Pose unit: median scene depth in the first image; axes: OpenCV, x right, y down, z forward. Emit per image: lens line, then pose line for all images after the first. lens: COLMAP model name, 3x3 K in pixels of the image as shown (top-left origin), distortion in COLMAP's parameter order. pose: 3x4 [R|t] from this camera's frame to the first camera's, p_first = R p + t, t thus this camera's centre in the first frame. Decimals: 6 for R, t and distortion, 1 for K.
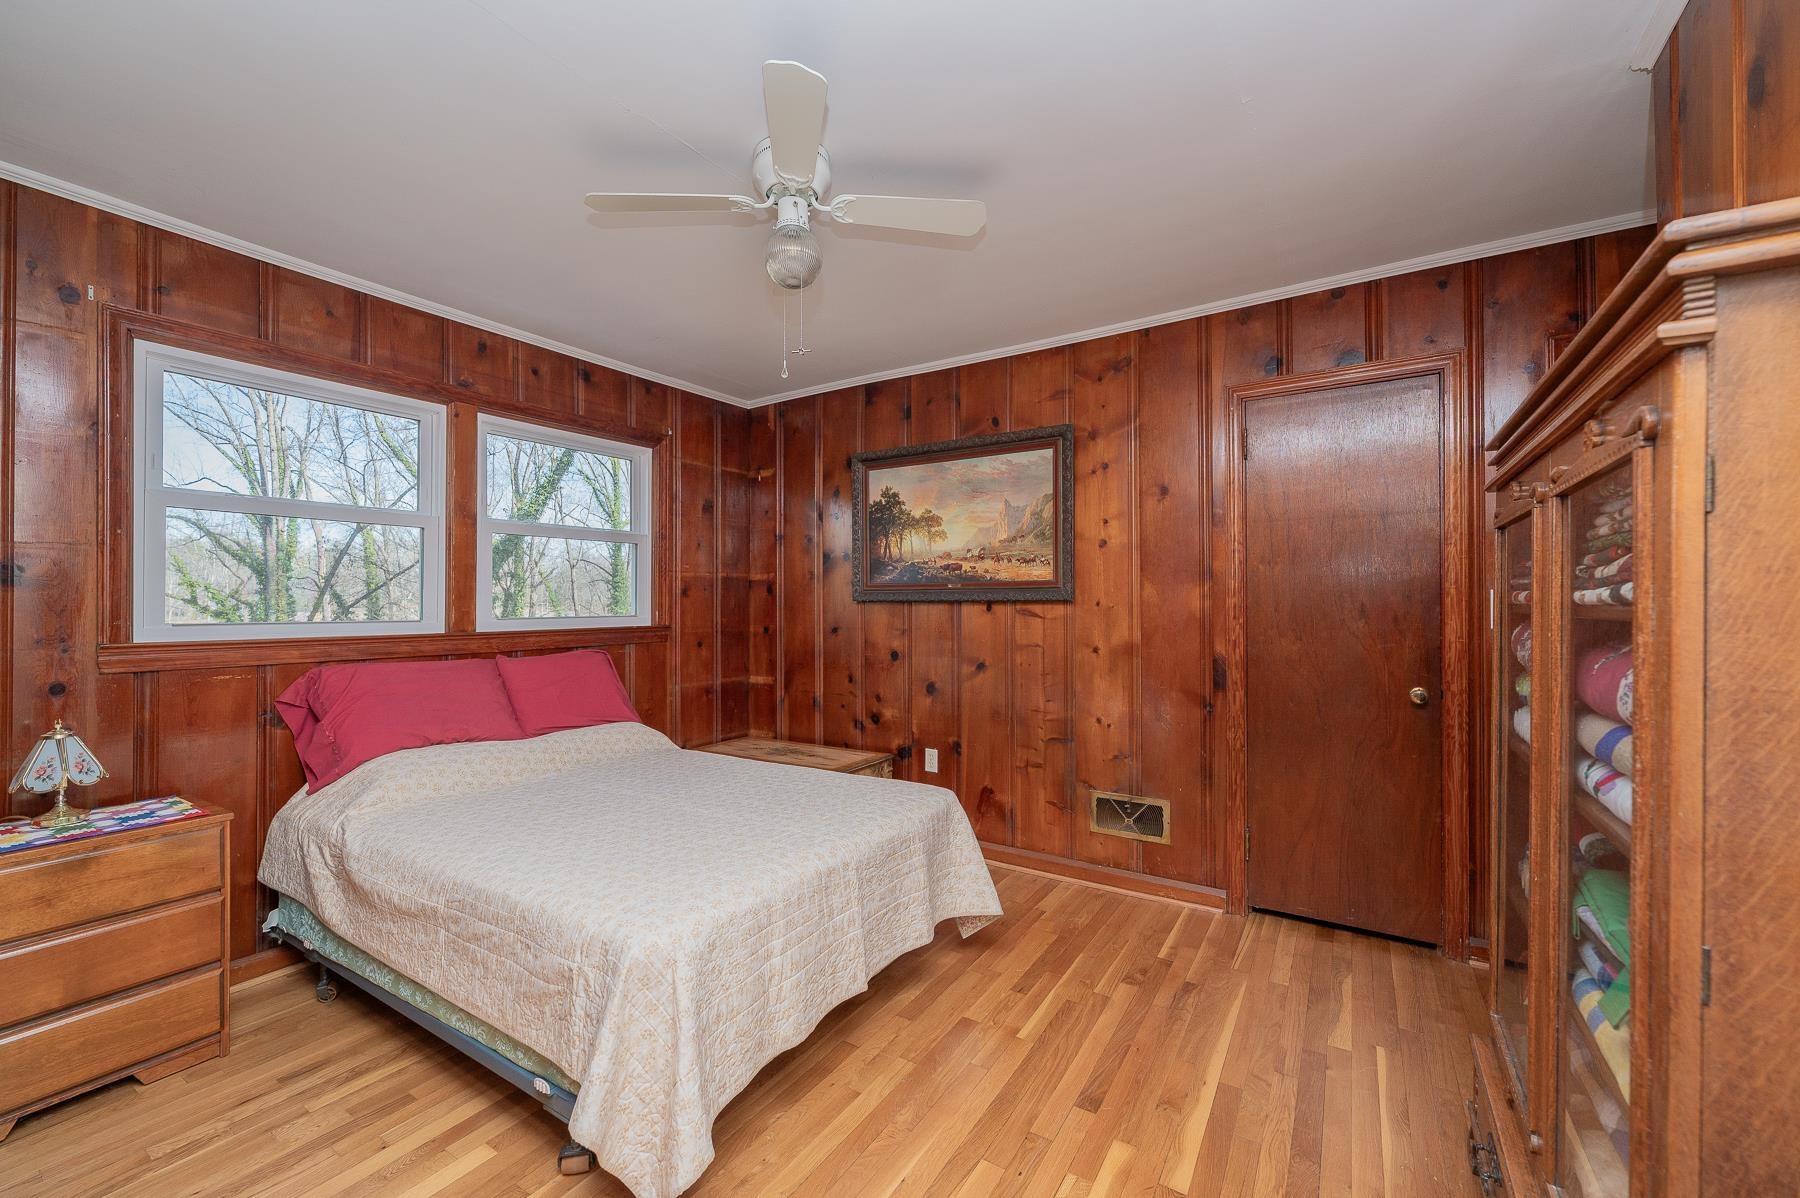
lens RADIAL K [[732.0, 0, 899.2], [0, 732.0, 602.3], [0, 0, 1]] dist [0.000450, 0.000677]
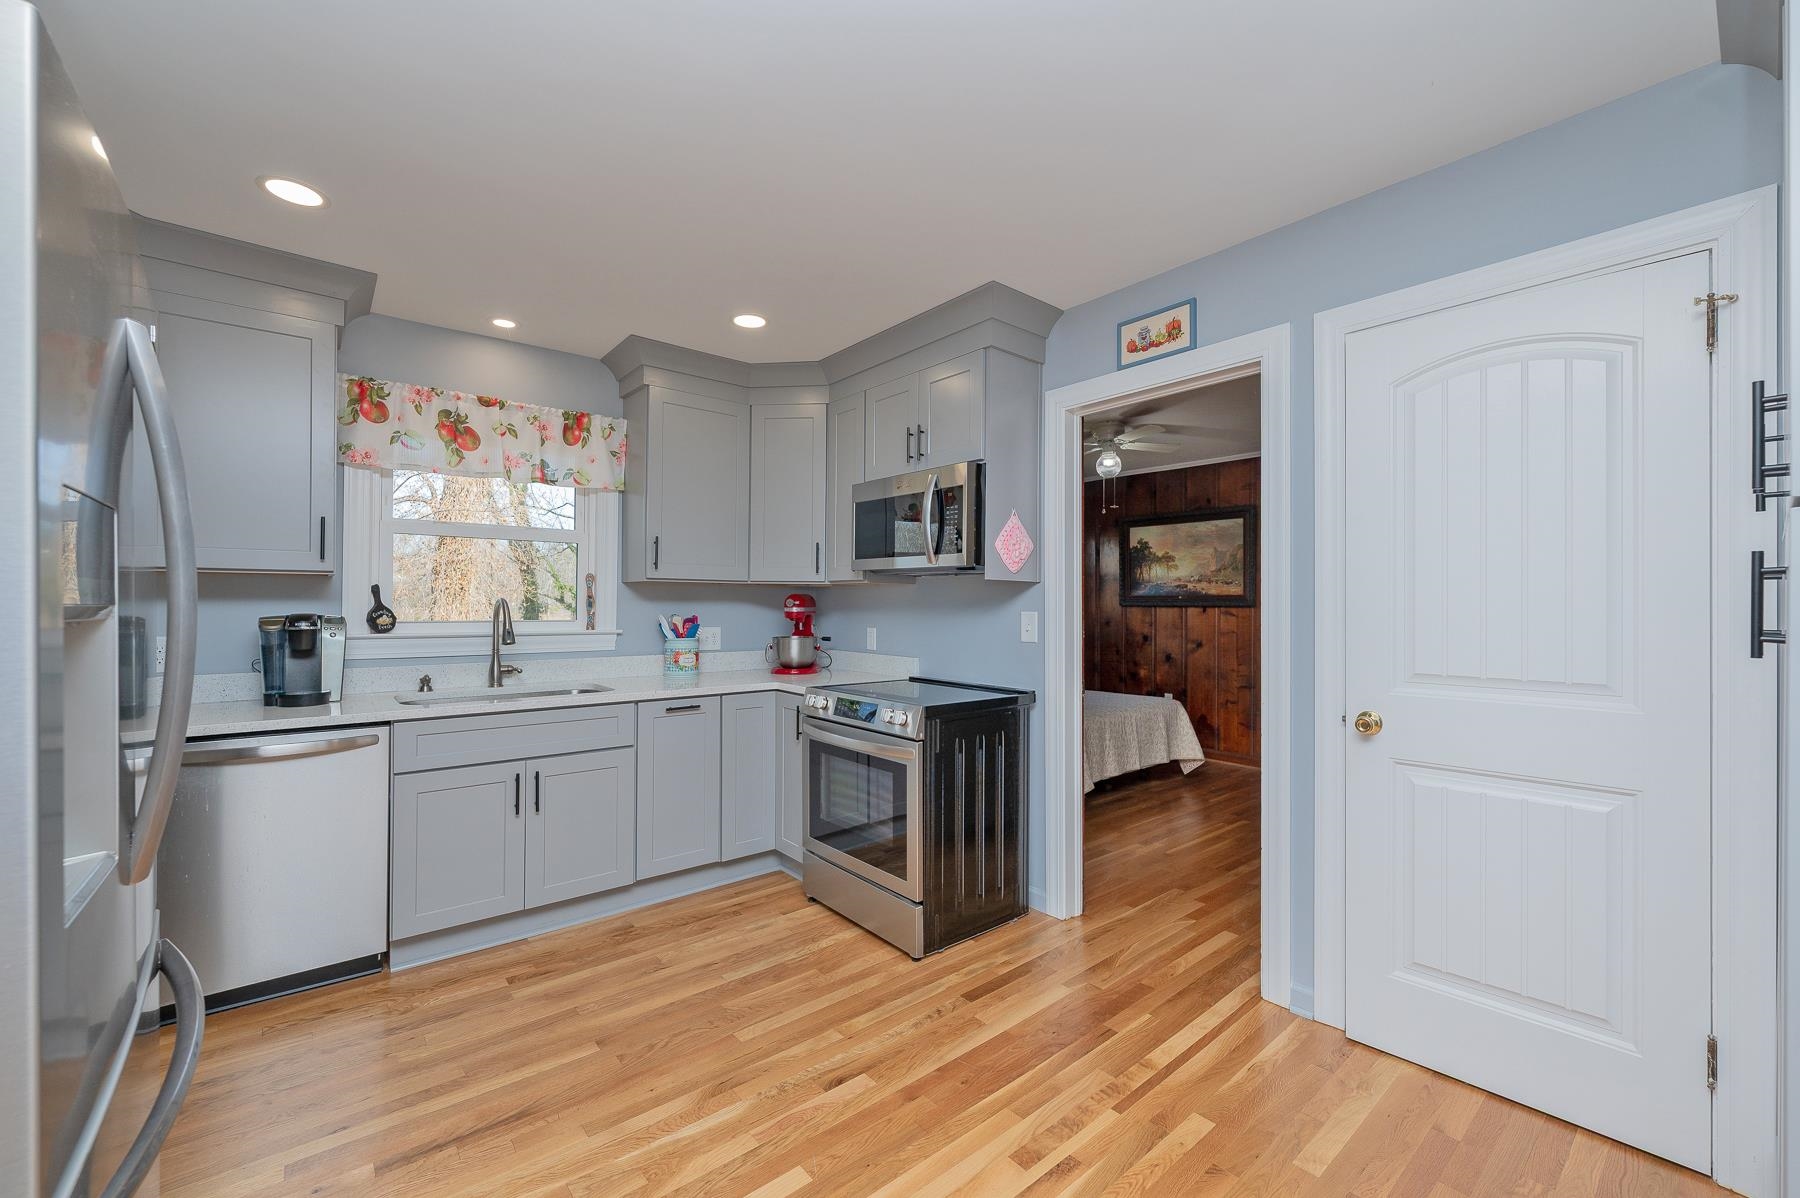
lens RADIAL K [[732.0, 0, 917.1], [0, 732.0, 603.8], [0, 0, 1]] dist [0.000450, 0.000677]
pose [[0.959032, 0.002655, -0.283285, -0.034329], [-0.001628, 0.999991, 0.003861, -0.012217], [0.283293, -0.003242, 0.959028, -0.789278]]
